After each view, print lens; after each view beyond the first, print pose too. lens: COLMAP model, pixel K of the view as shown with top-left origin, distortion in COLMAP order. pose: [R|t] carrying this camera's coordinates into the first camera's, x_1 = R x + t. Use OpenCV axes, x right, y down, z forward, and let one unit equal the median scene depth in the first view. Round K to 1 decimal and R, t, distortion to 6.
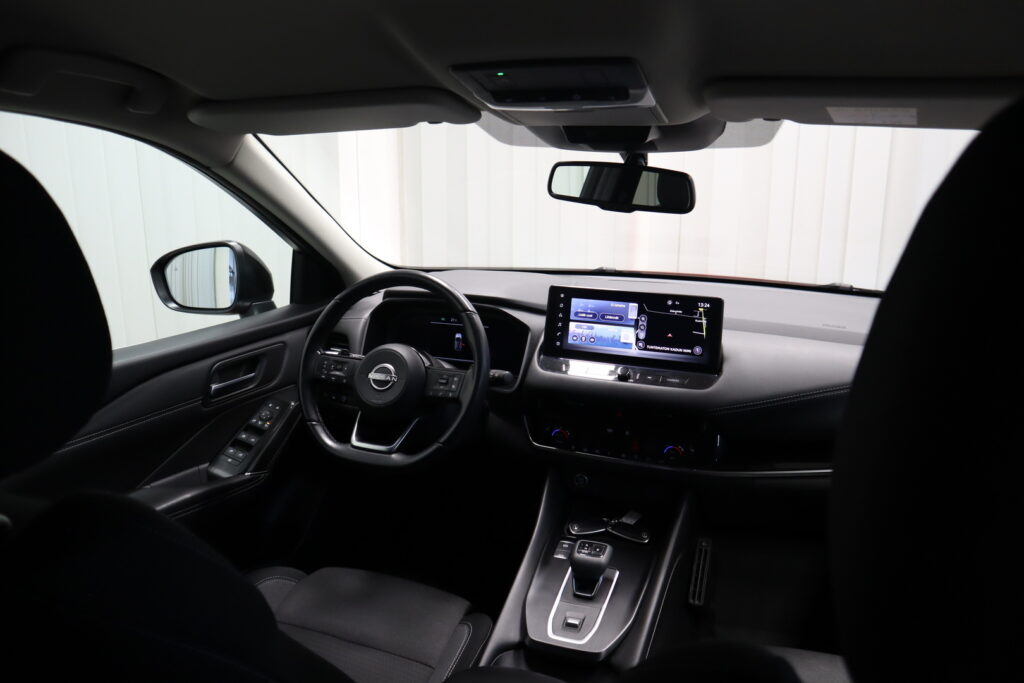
lens RADIAL K [[717.3, 0, 517.6], [0, 717.3, 336.4], [0, 0, 1]] dist [-0.110822, 0.047467]
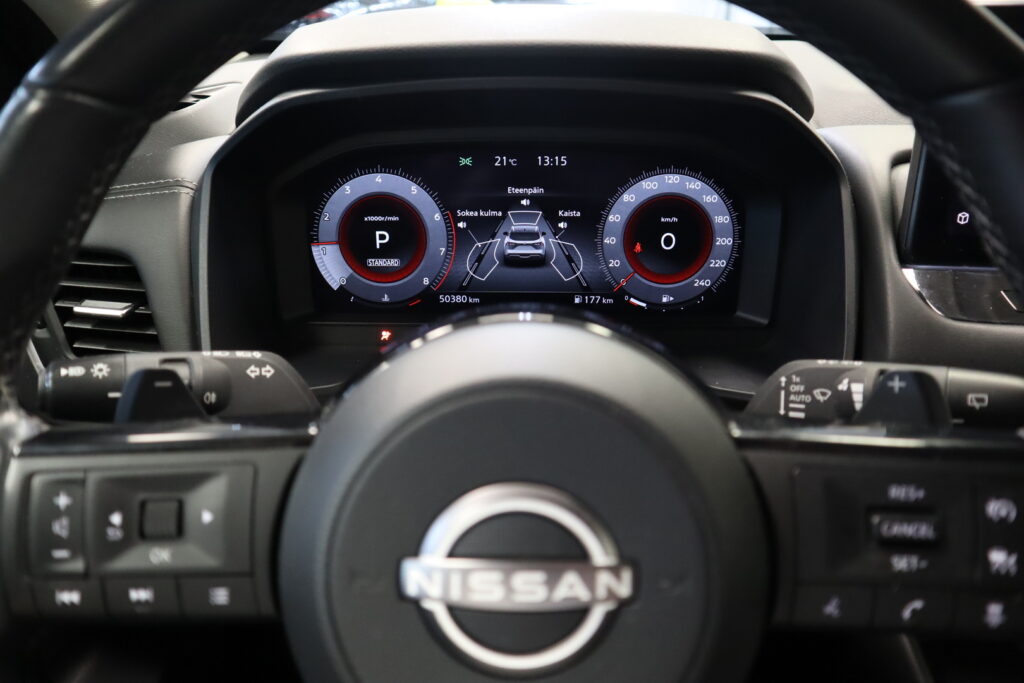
lens RADIAL K [[717.3, 0, 532.9], [0, 717.3, 333.6], [0, 0, 1]] dist [-0.110822, 0.047467]
pose [[0.941429, -0.150728, 0.301650, -0.211846], [0.083832, 0.971072, 0.223588, -0.023404], [-0.326625, -0.185204, 0.926831, 0.831497]]
